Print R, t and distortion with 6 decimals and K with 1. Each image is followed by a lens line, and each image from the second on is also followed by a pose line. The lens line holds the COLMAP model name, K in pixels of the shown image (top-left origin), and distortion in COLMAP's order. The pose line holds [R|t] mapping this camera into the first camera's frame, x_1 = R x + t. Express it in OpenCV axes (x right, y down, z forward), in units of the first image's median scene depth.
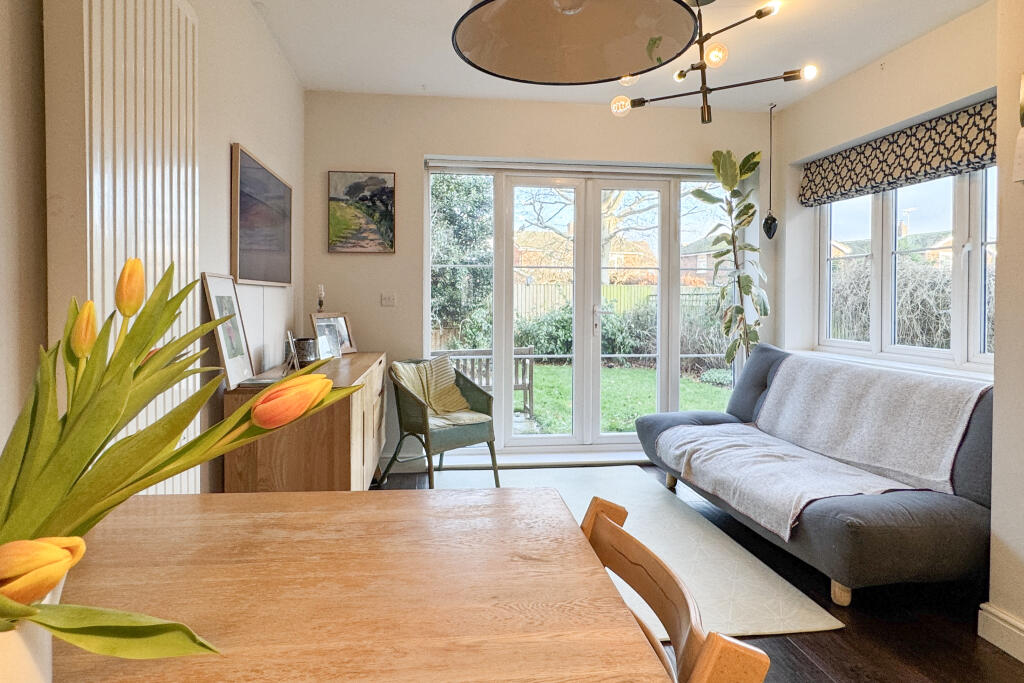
lens RADIAL K [[563.2, 0, 490.3], [0, 563.2, 310.2], [0, 0, 1]] dist [-0.000825, 0.000575]
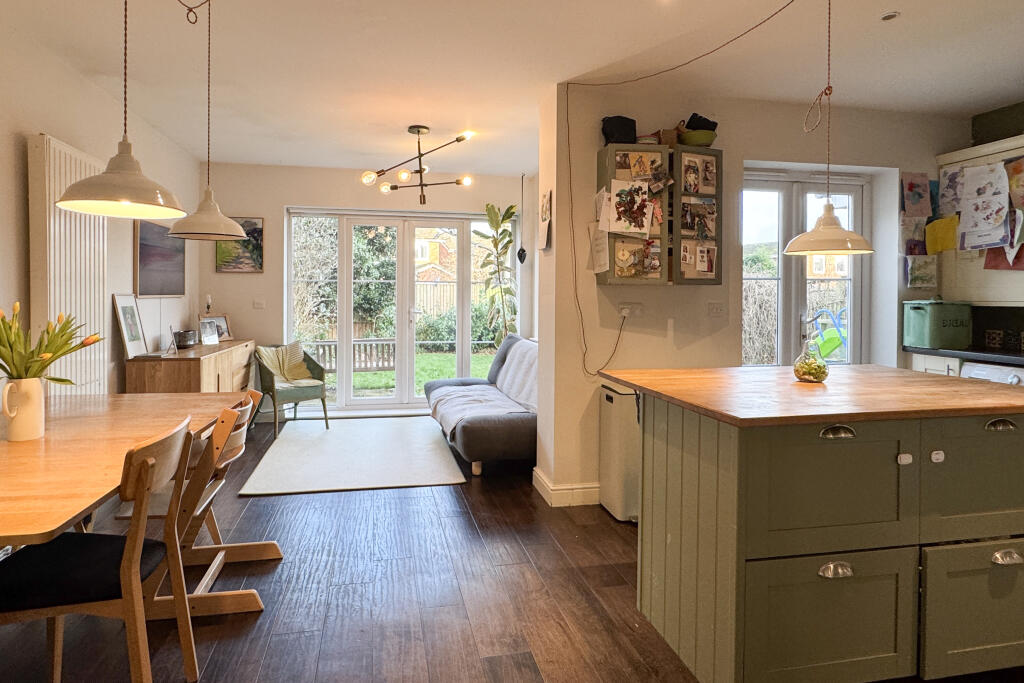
lens RADIAL K [[563.2, 0, 488.2], [0, 563.2, 299.5], [0, 0, 1]] dist [-0.000825, 0.000575]
pose [[0.998505, 0.001555, 0.054644, 0.341903], [-0.001059, 0.999958, -0.009112, -0.018335], [-0.054655, 0.009041, 0.998464, -0.507734]]
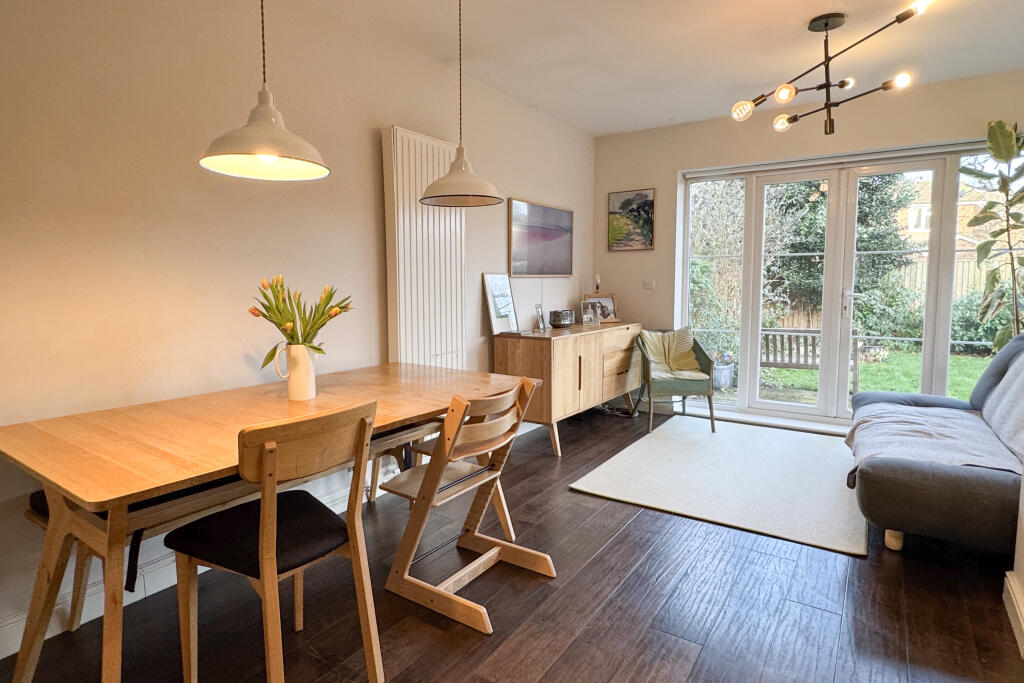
lens RADIAL K [[563.2, 0, 501.6], [0, 563.2, 326.1], [0, 0, 1]] dist [-0.000825, 0.000575]
pose [[0.734714, 0.048434, -0.676646, 0.484138], [-0.004479, 0.997773, 0.066557, -0.007062], [0.678362, -0.045870, 0.733295, -0.234408]]
